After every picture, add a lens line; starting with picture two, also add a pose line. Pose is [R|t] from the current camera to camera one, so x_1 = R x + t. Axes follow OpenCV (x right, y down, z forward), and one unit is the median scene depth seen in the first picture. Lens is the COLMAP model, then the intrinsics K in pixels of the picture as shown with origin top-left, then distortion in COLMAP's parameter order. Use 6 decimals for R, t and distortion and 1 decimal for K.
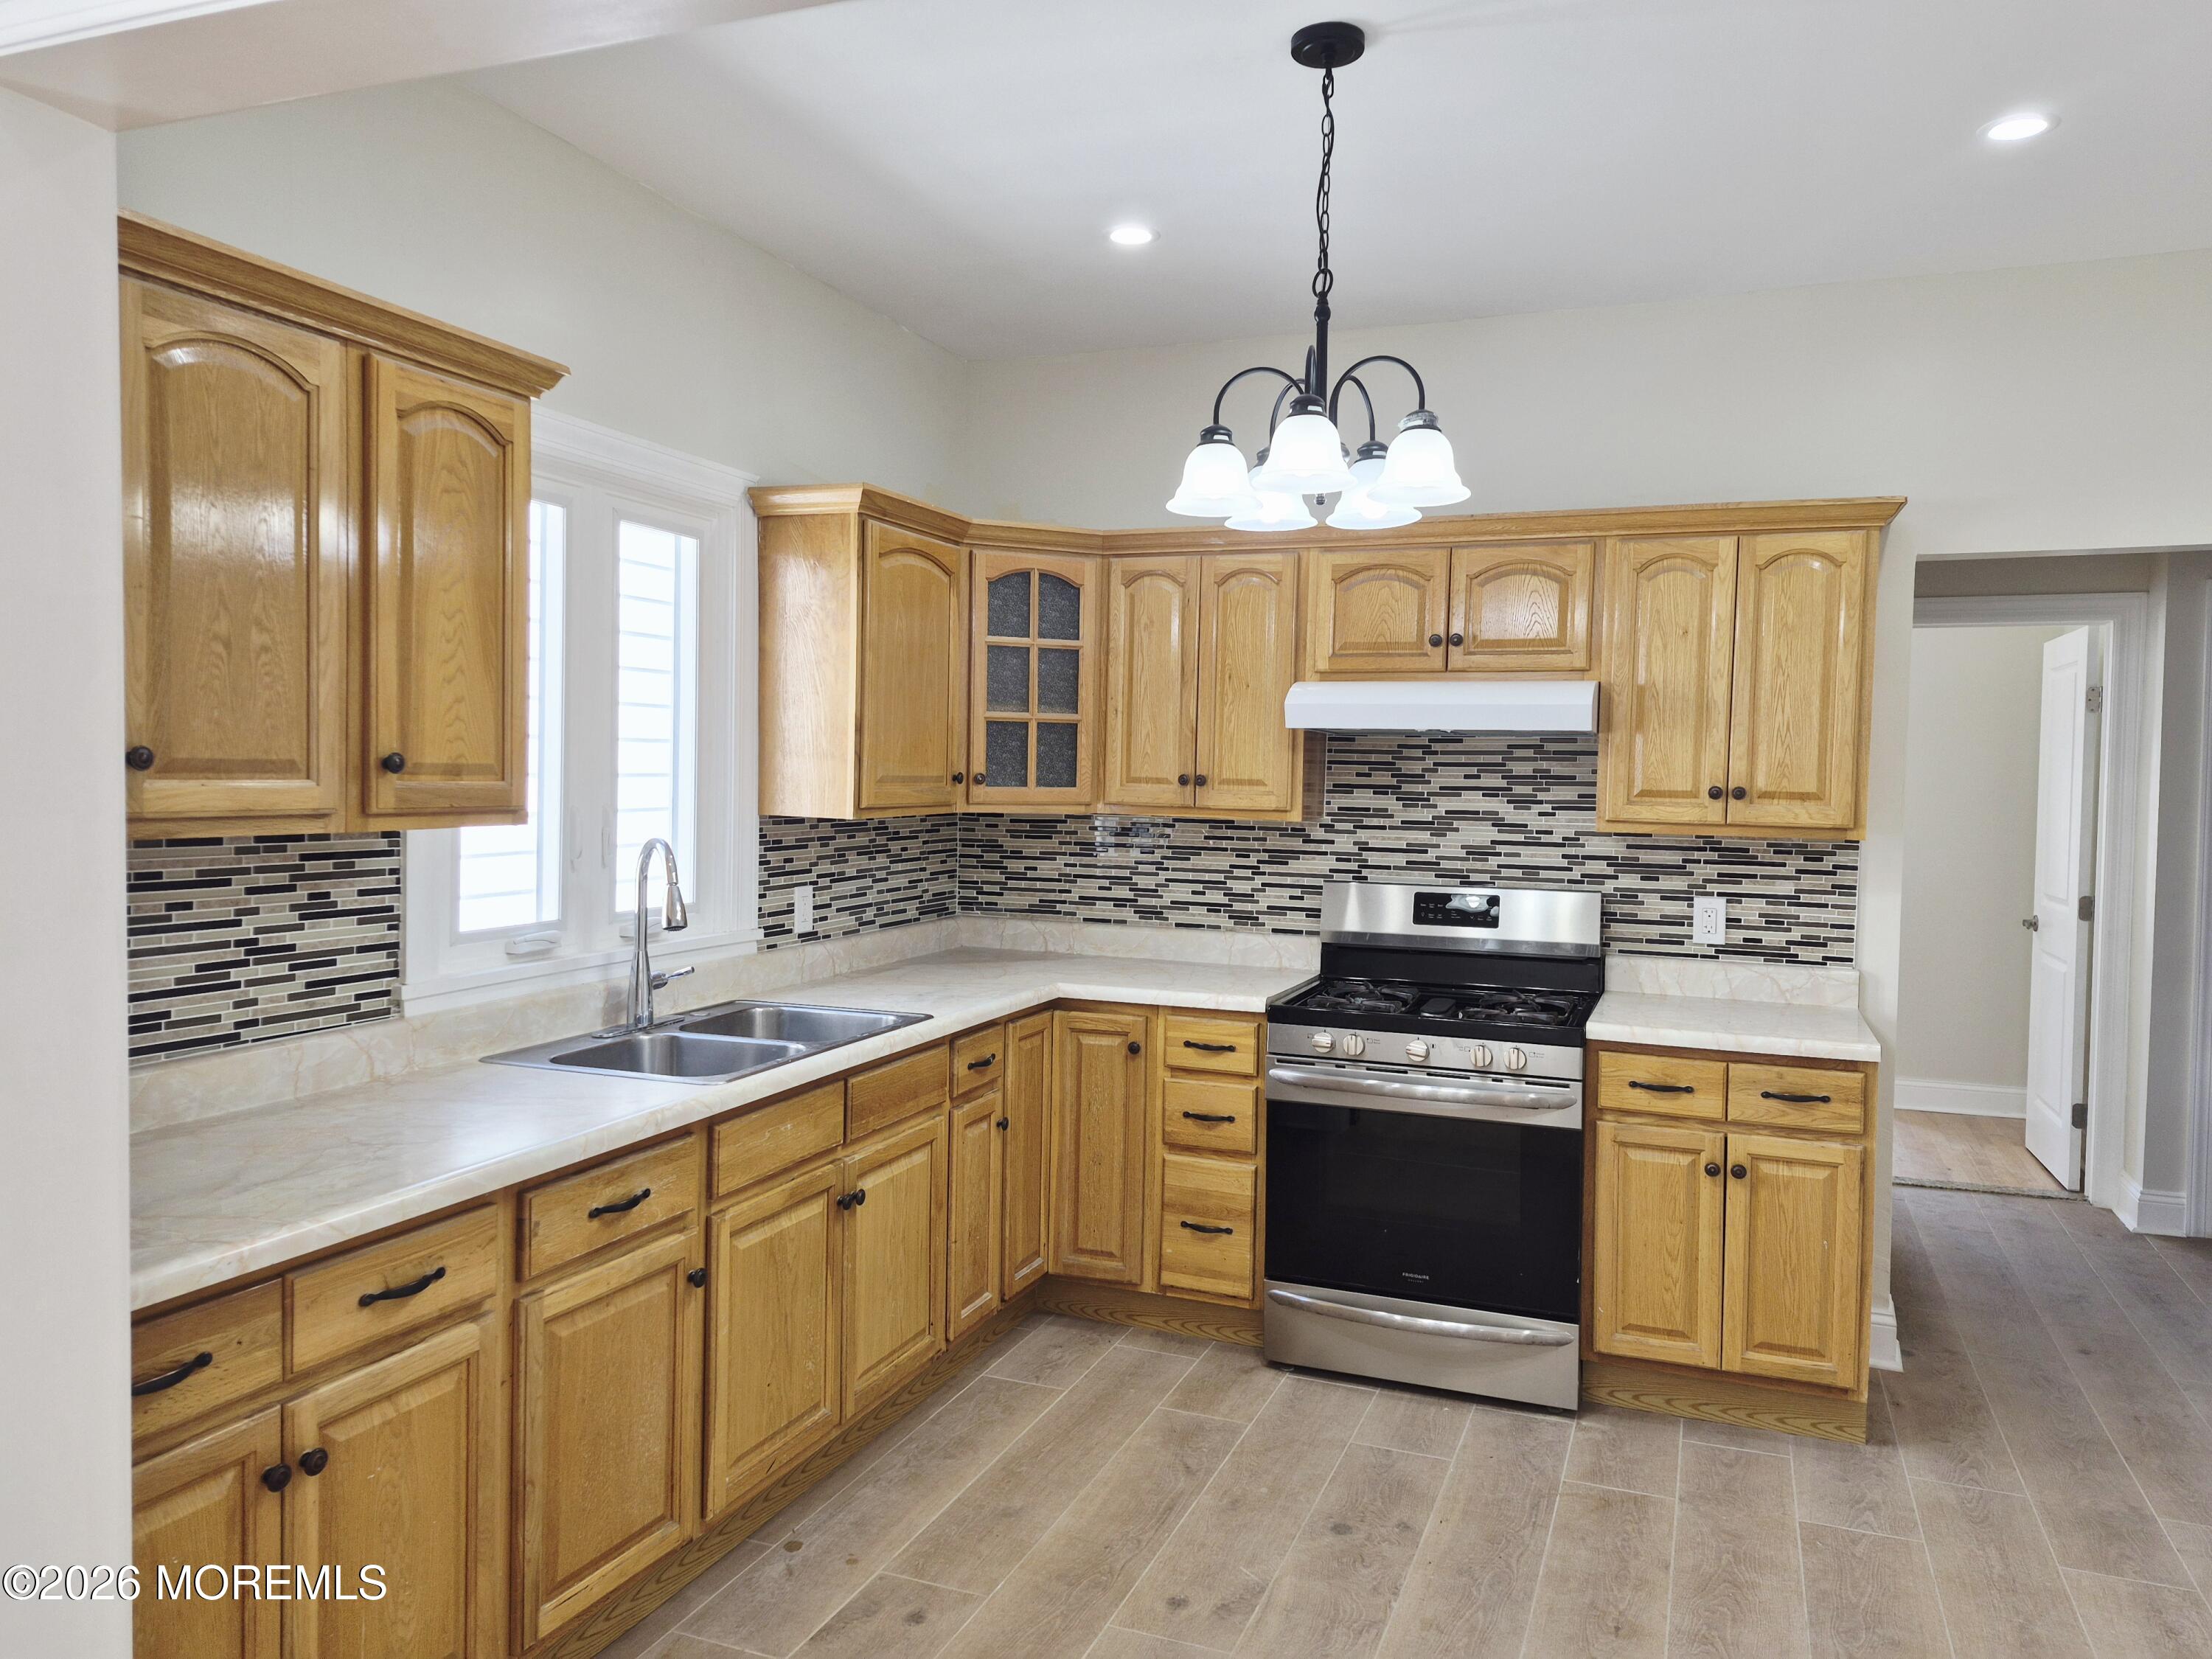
lens RADIAL K [[1528.0, 0, 1117.8], [0, 1528.0, 828.9], [0, 0, 1]] dist [0.020475, -0.010282]
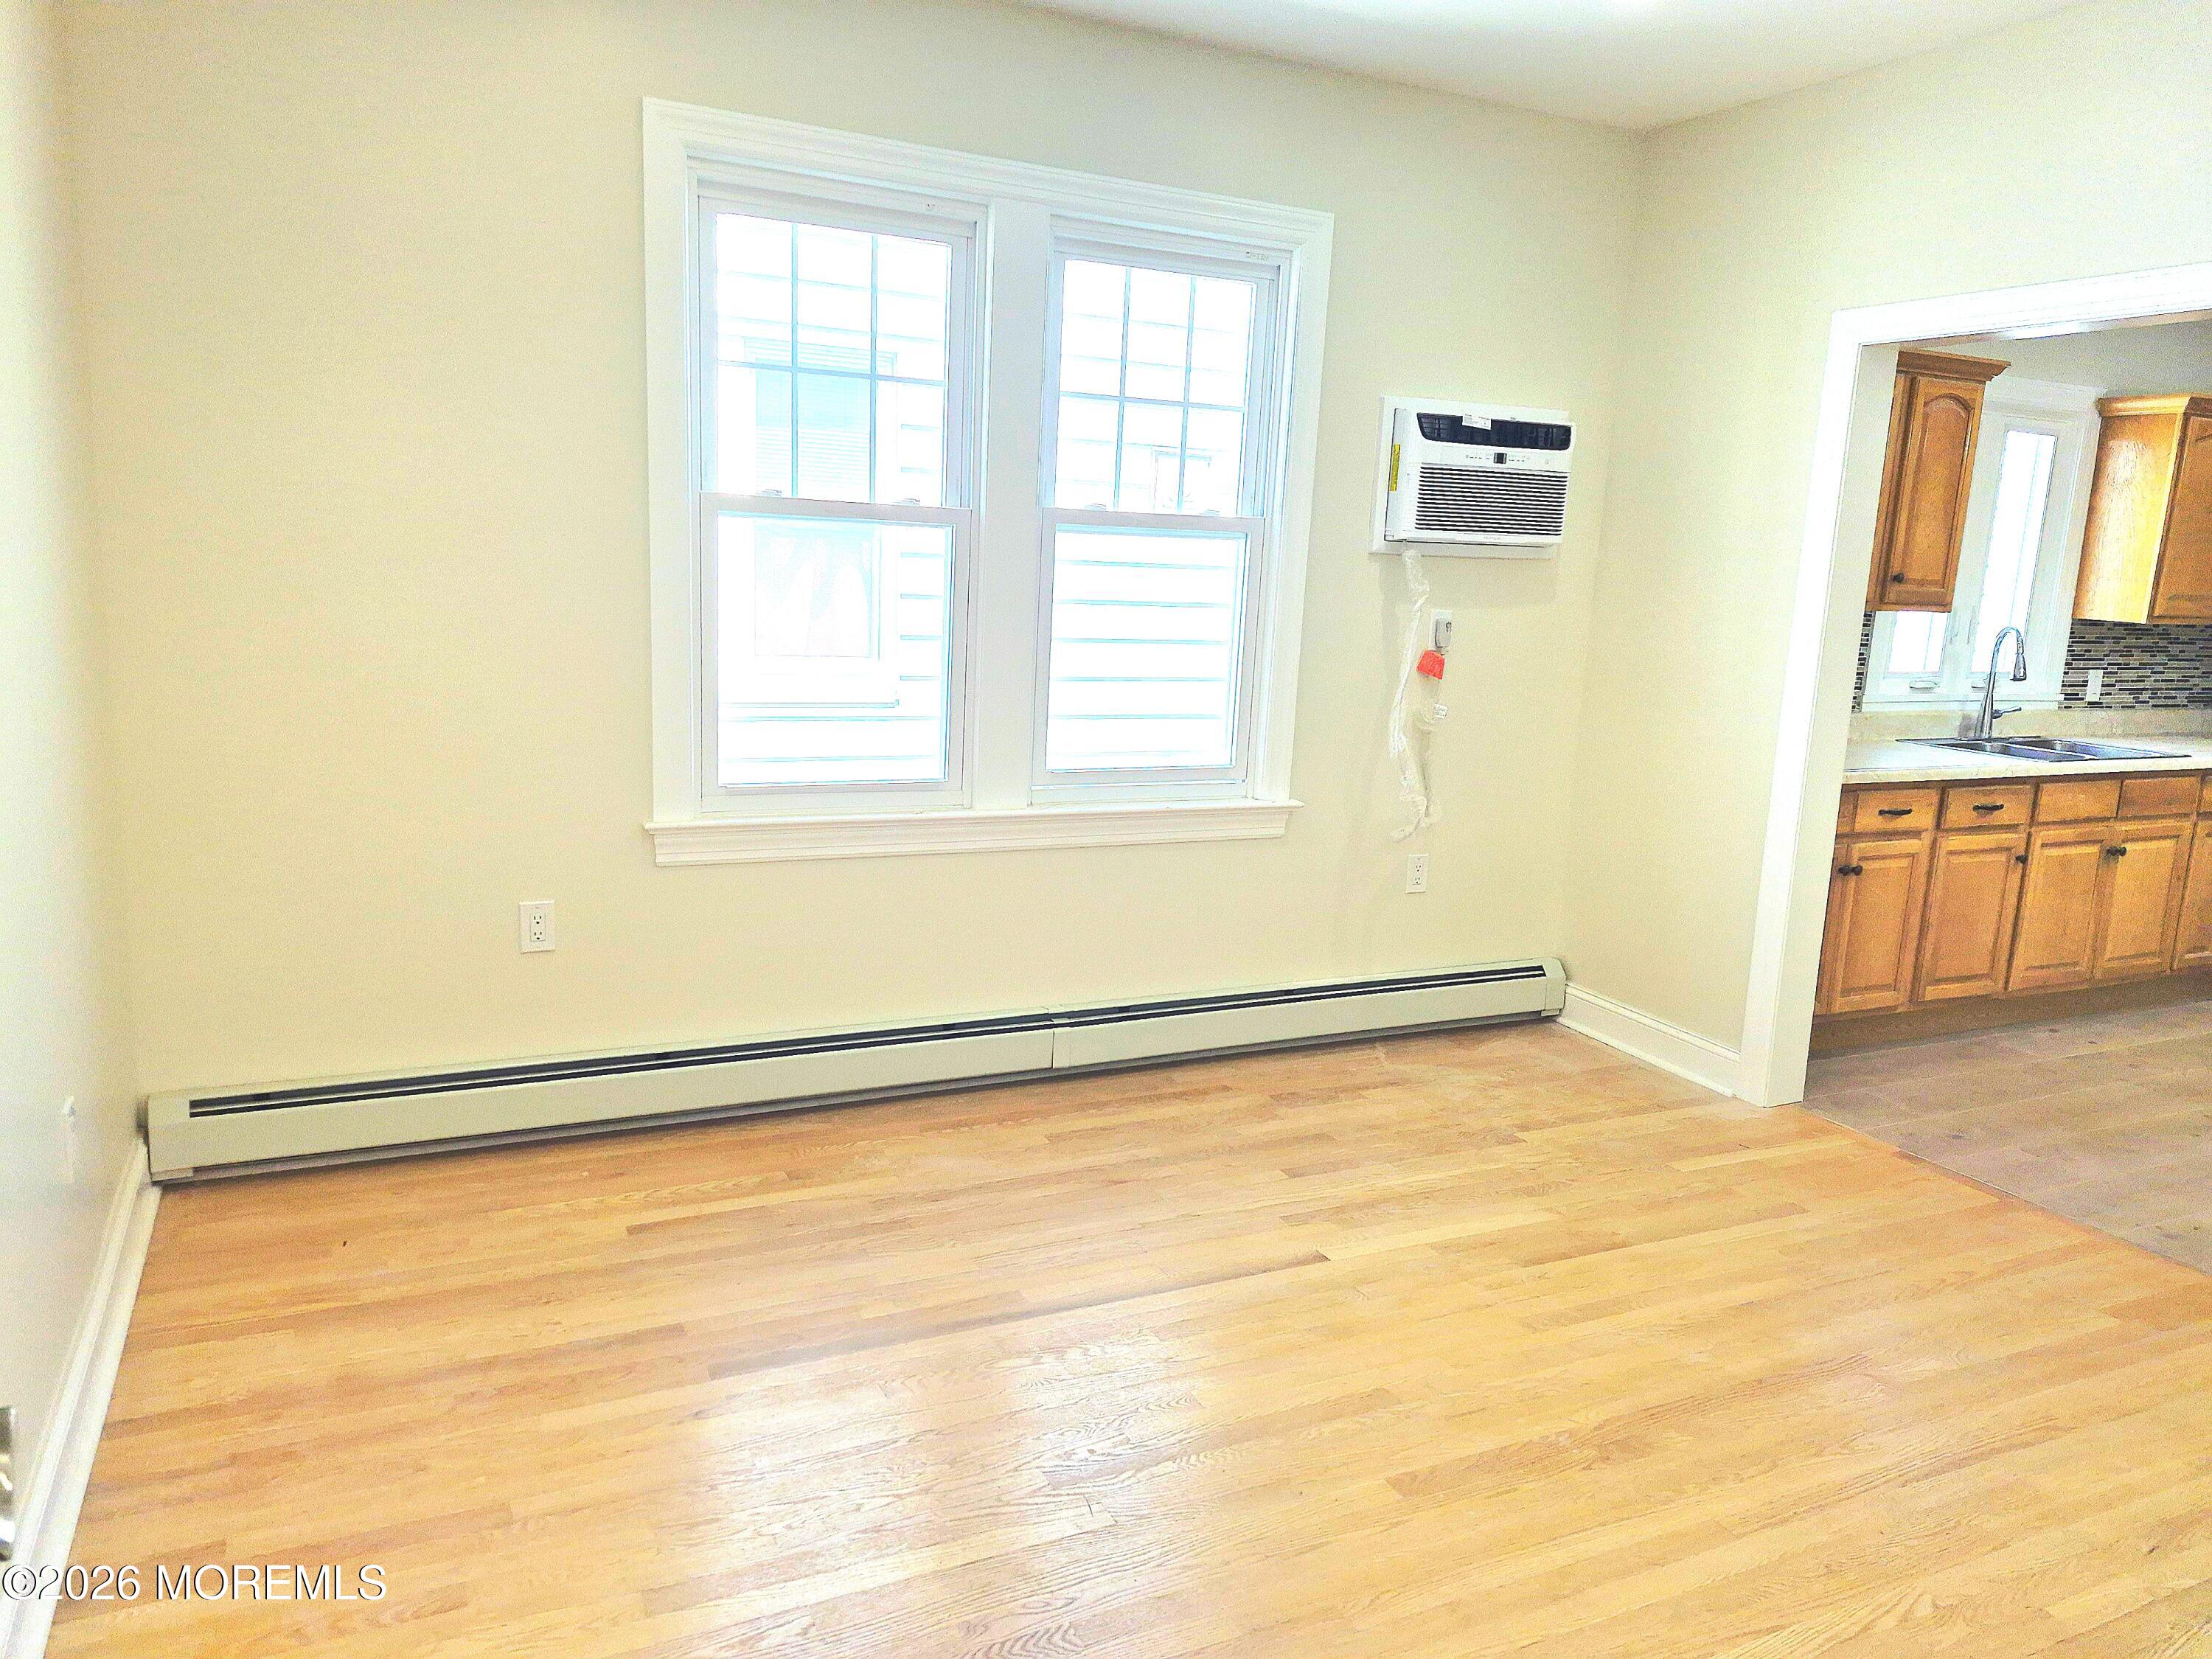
lens RADIAL K [[1528.0, 0, 1102.5], [0, 1528.0, 837.6], [0, 0, 1]] dist [0.020475, -0.010282]
pose [[0.737825, 0.134150, -0.661527, 0.109018], [-0.053441, 0.988585, 0.140869, 0.049338], [0.672873, -0.068583, 0.736572, -0.909659]]
